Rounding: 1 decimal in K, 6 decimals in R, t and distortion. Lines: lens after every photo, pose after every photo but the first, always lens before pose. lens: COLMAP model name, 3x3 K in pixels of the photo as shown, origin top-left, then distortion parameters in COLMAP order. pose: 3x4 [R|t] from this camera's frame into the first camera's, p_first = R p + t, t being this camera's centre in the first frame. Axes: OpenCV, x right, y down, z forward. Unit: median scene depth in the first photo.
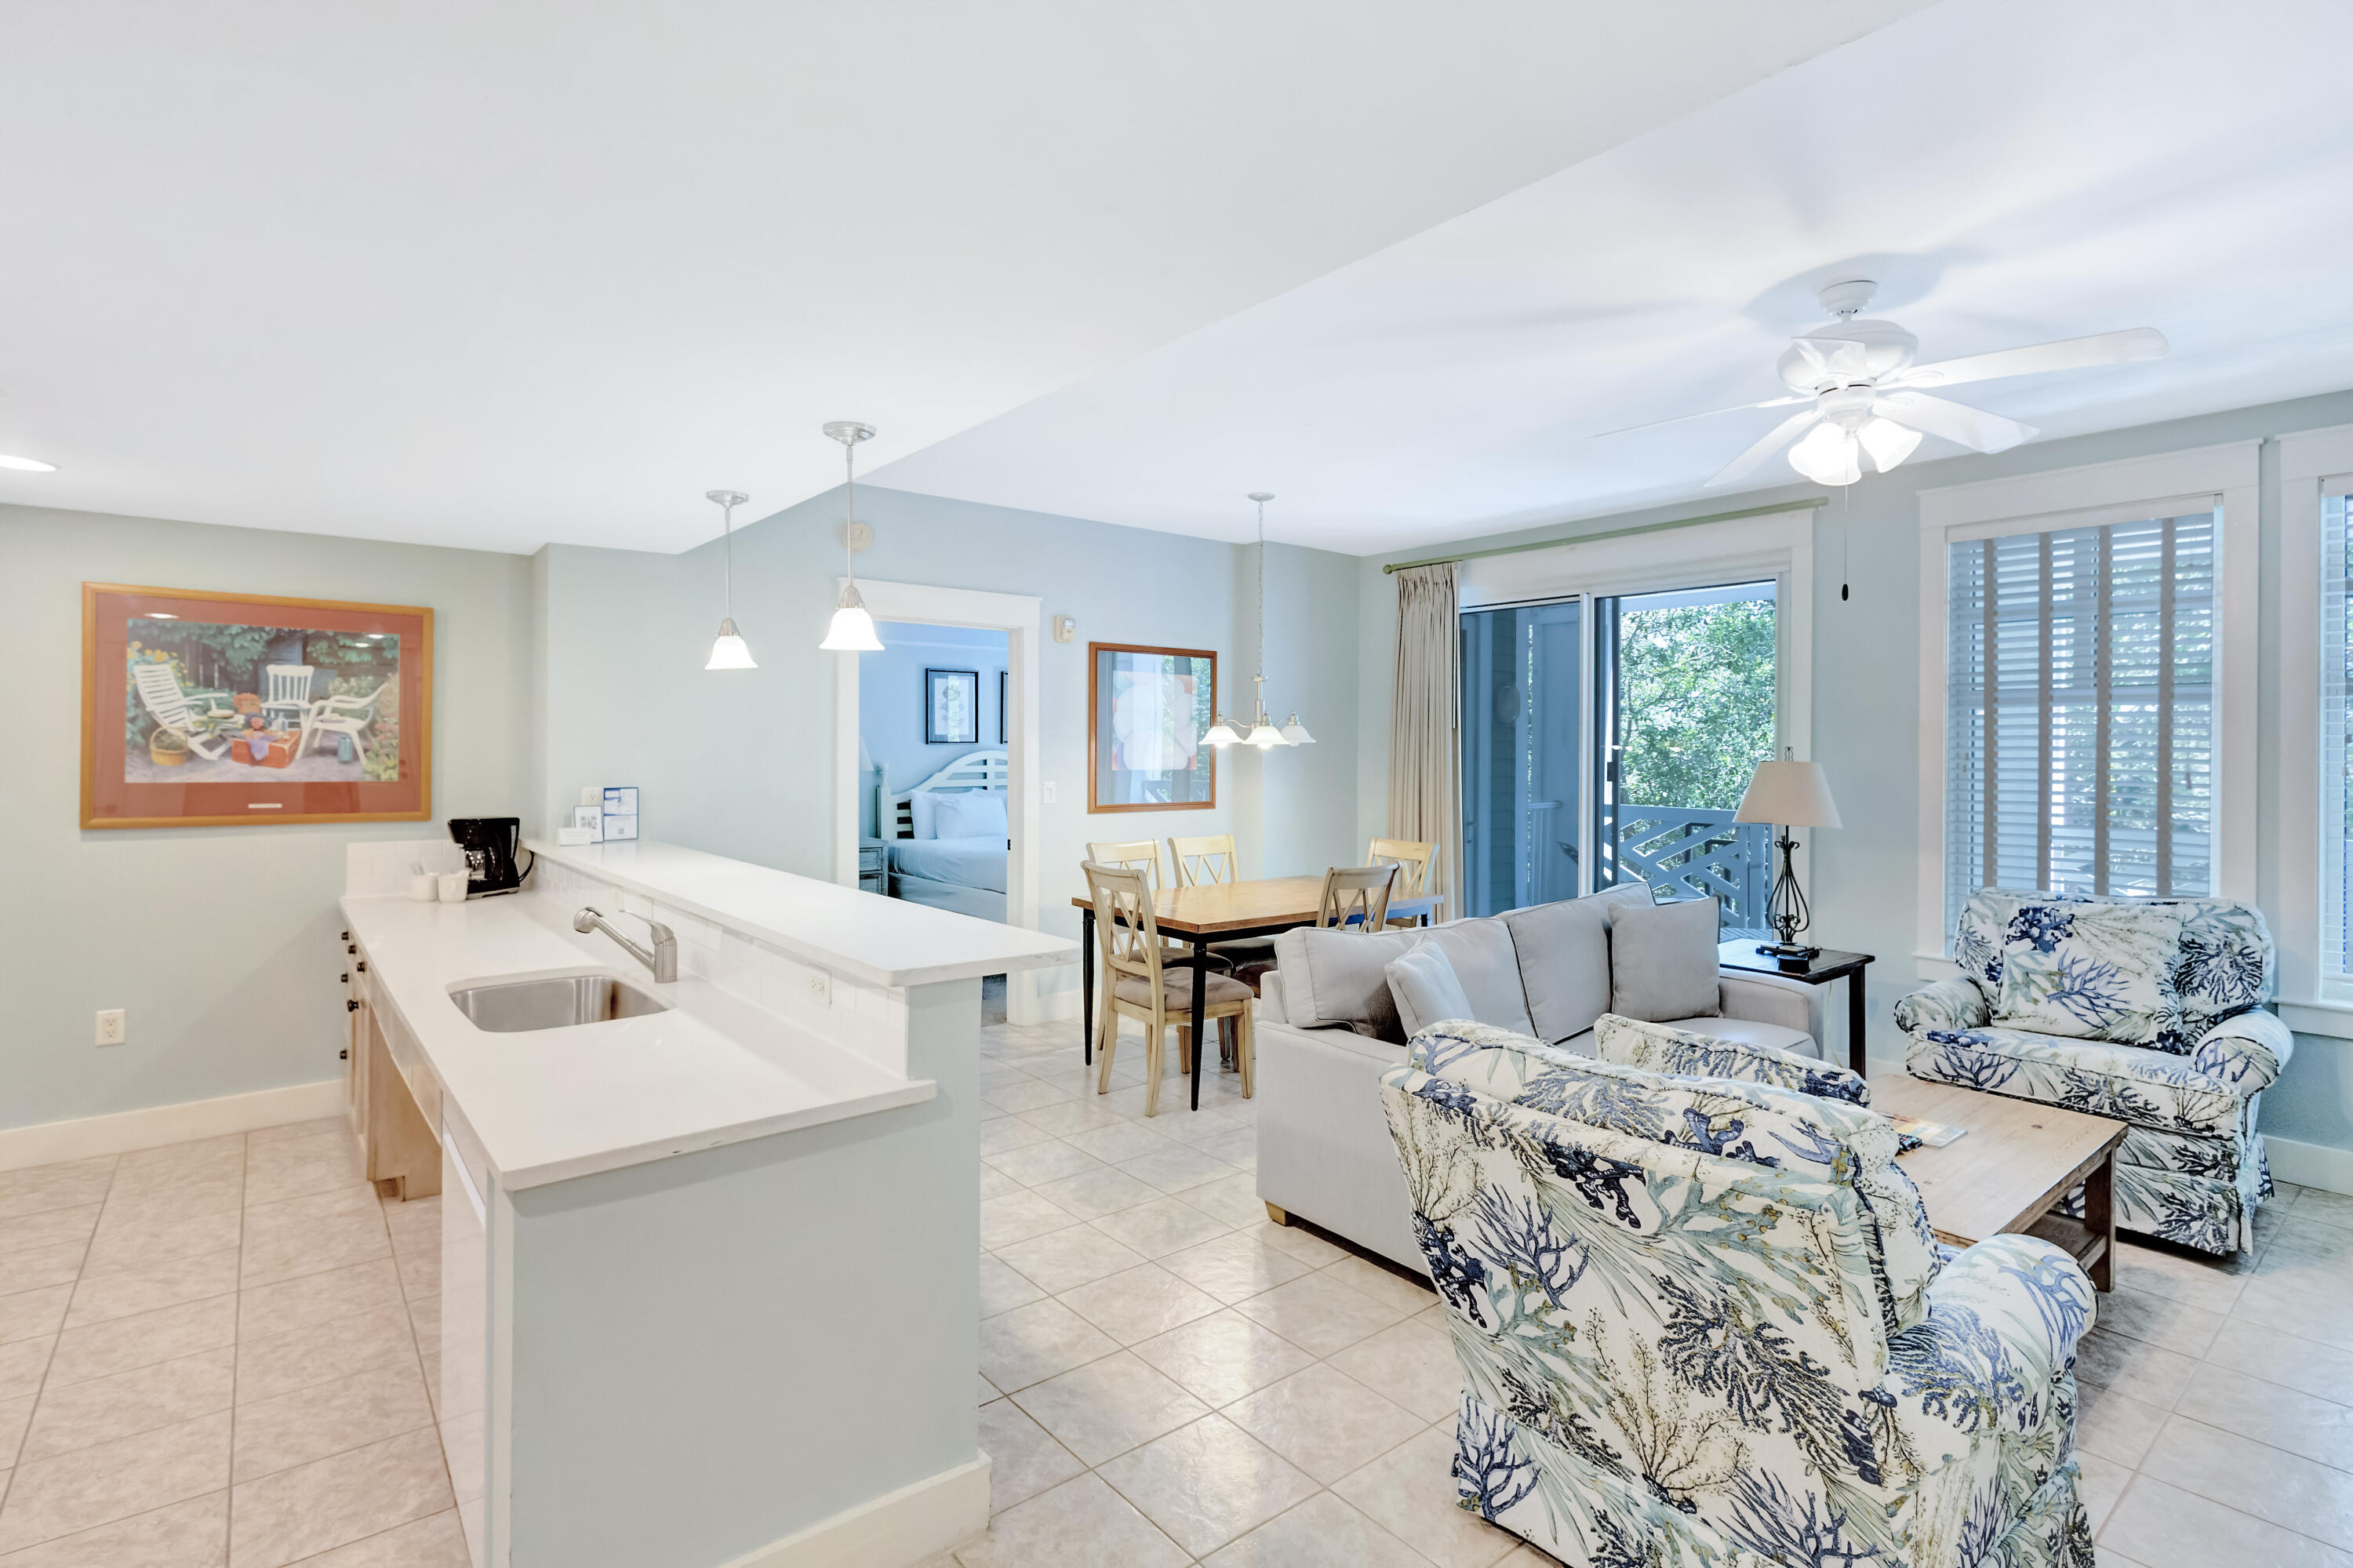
lens RADIAL K [[1128.1, 0, 1197.4], [0, 1128.1, 754.8], [0, 0, 1]] dist [-0.000749, -0.002371]
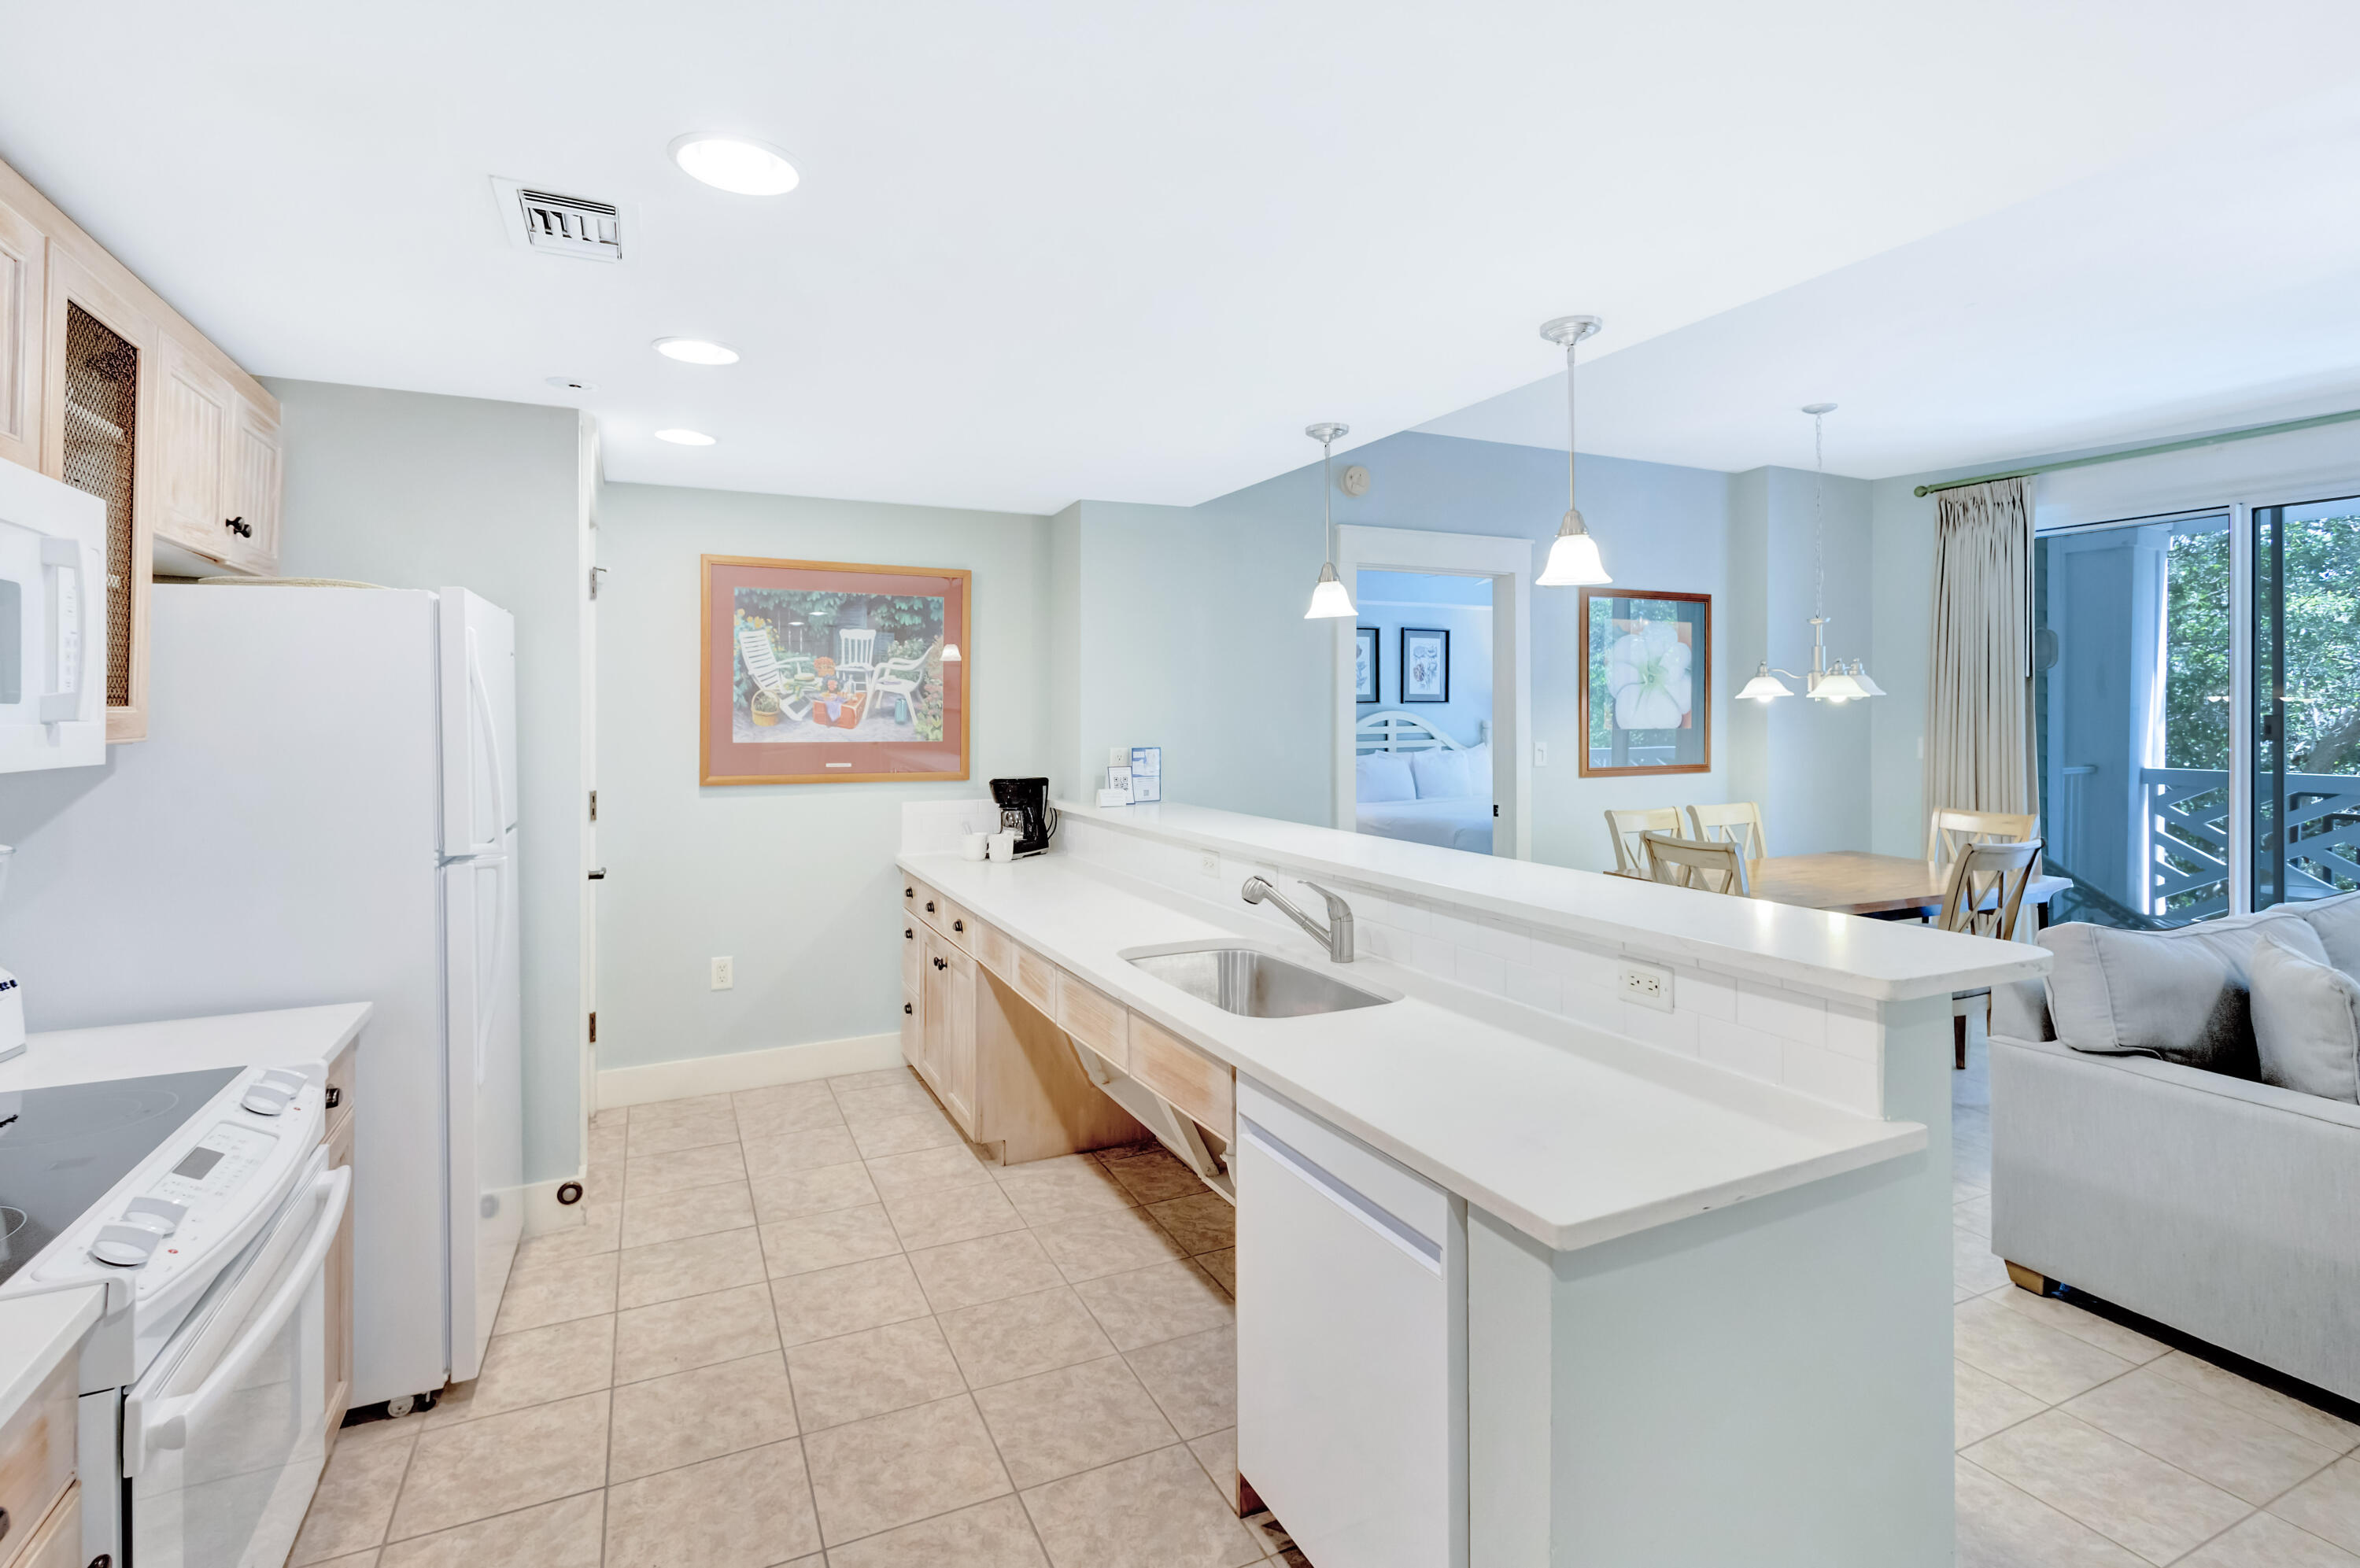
lens RADIAL K [[1127.1, 0, 1175.6], [0, 1127.1, 718.5], [0, 0, 1]] dist [0.000785, 0.000164]
pose [[0.969871, -0.006889, -0.243520, -0.277404], [0.006742, 0.999976, -0.001435, 0.006060], [0.243524, -0.000250, 0.969895, 0.068741]]
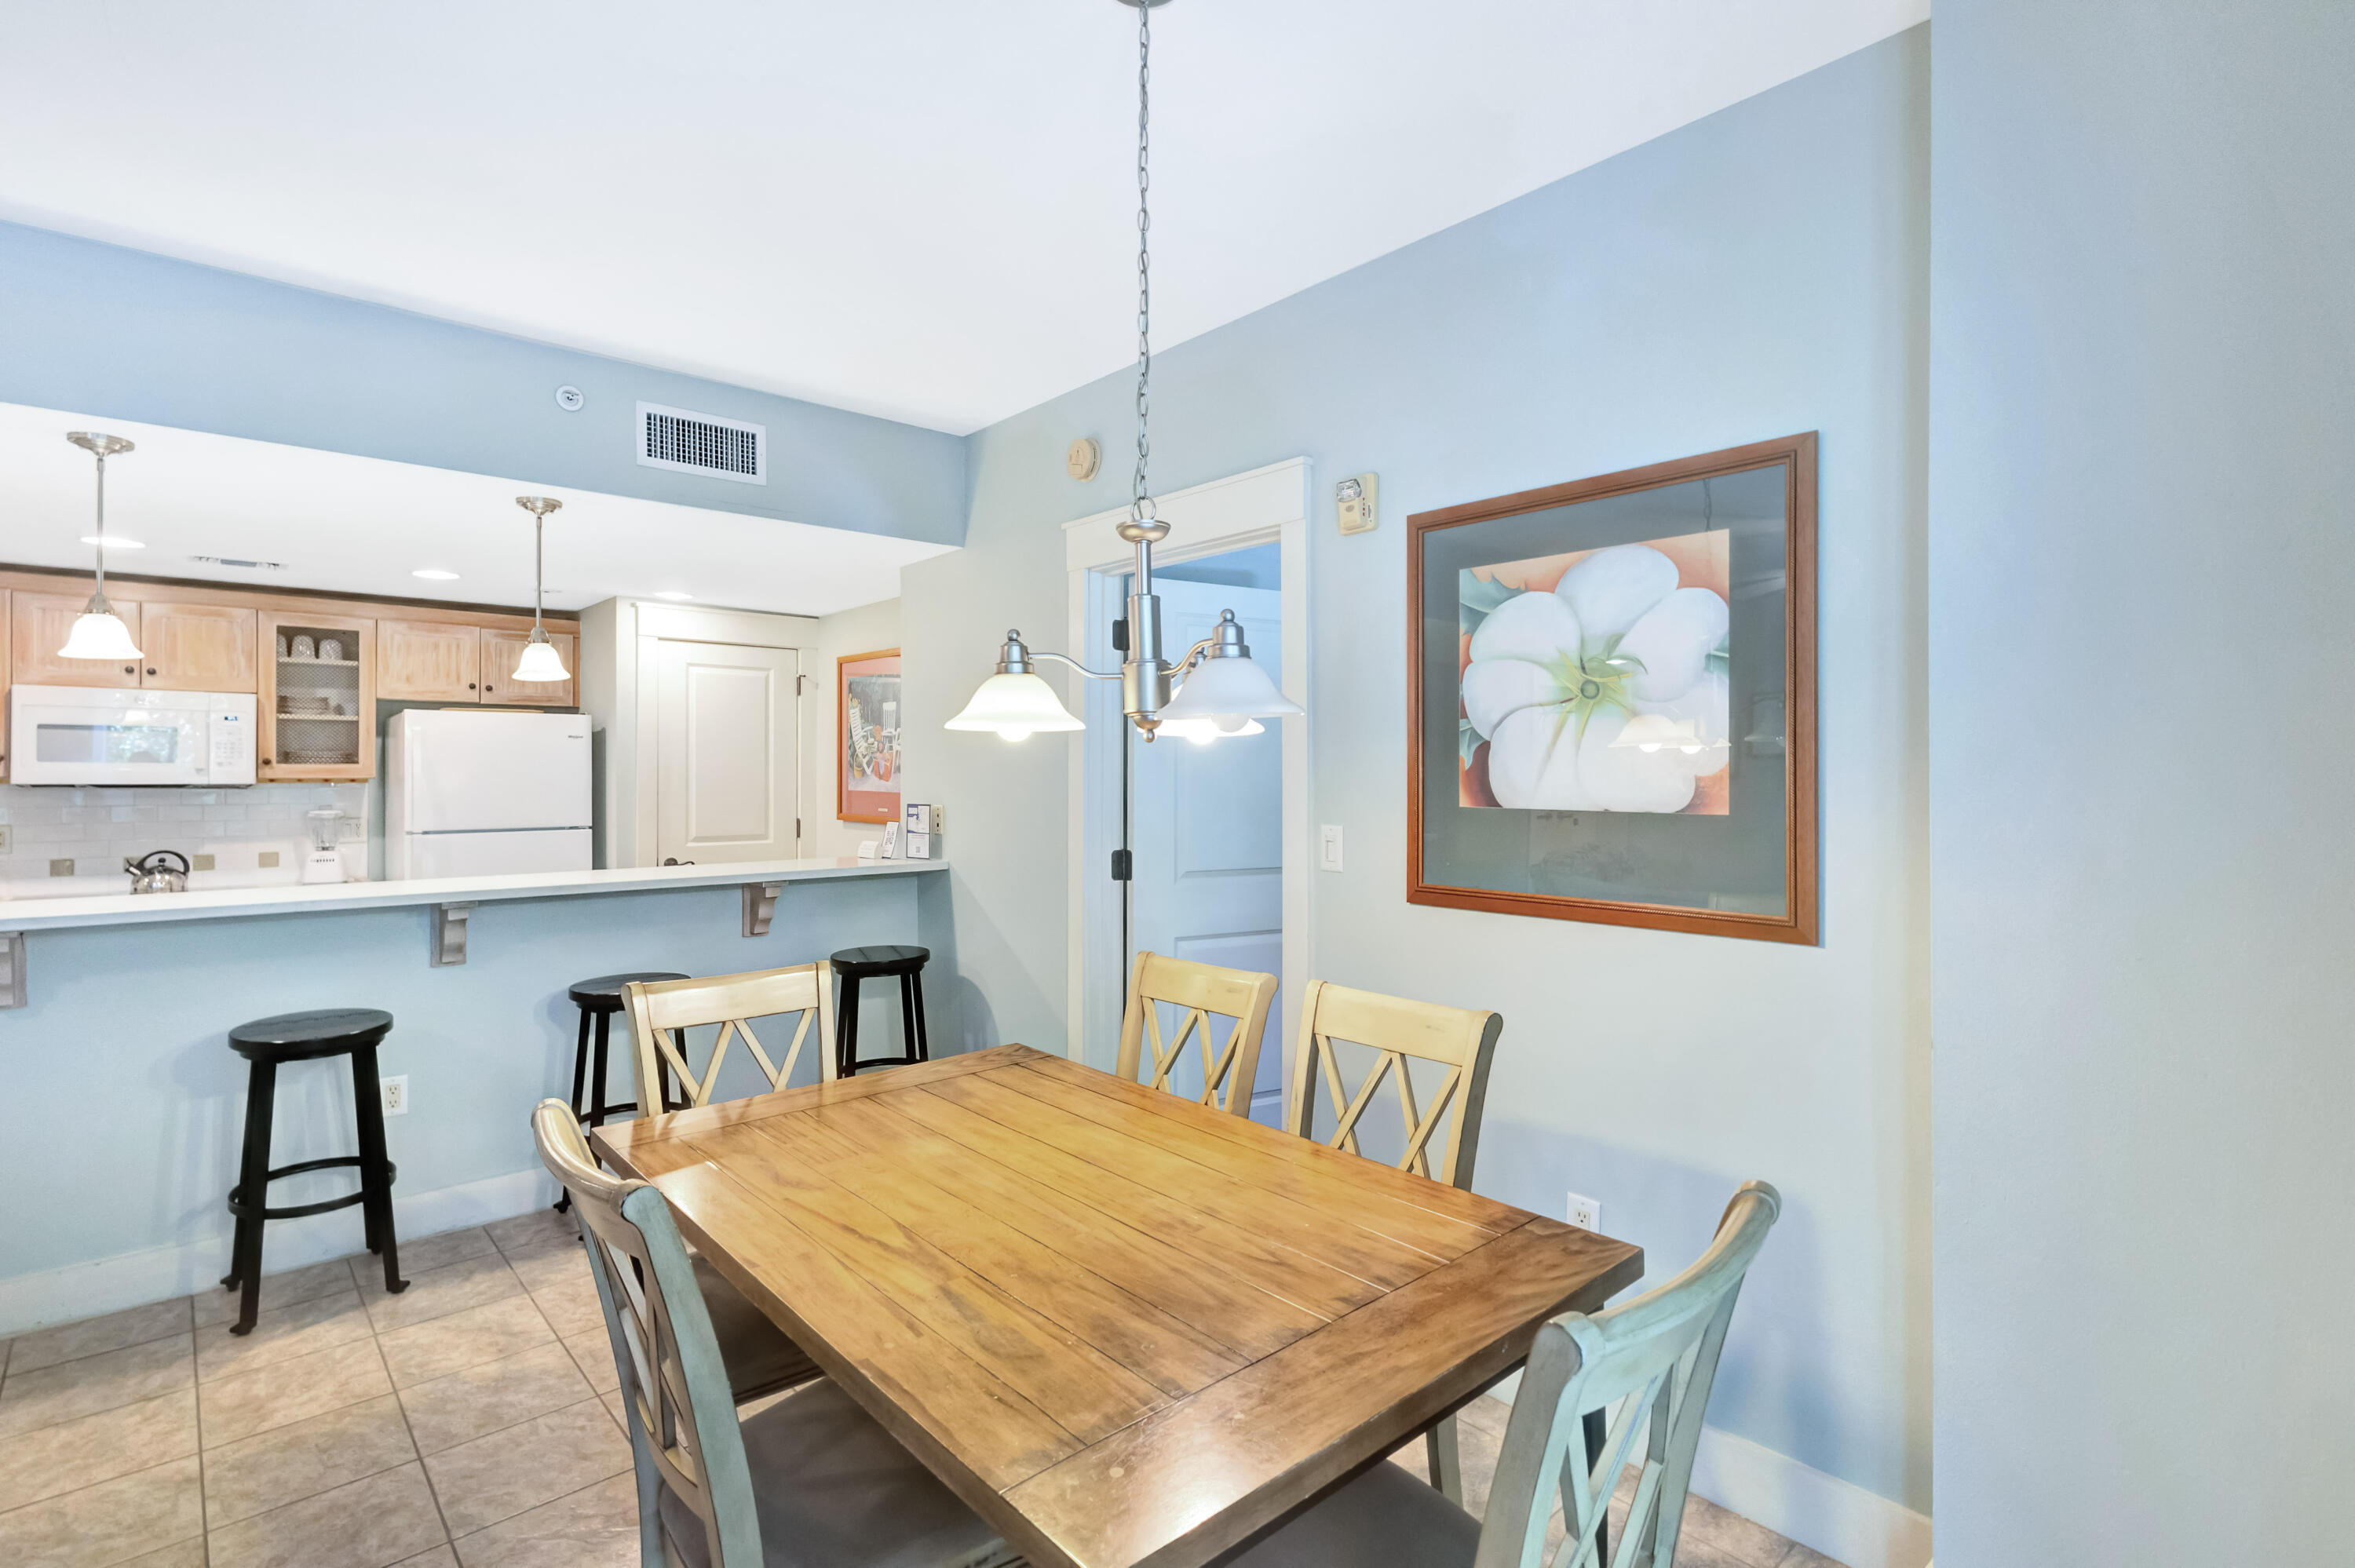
lens RADIAL K [[1128.9, 0, 1198.4], [0, 1128.9, 754.8], [0, 0, 1]] dist [-0.000749, -0.002371]
pose [[0.045963, -0.021575, -0.998710, 0.516397], [-0.008476, 0.999722, -0.021987, 0.006870], [0.998907, 0.009476, 0.045768, 1.328451]]
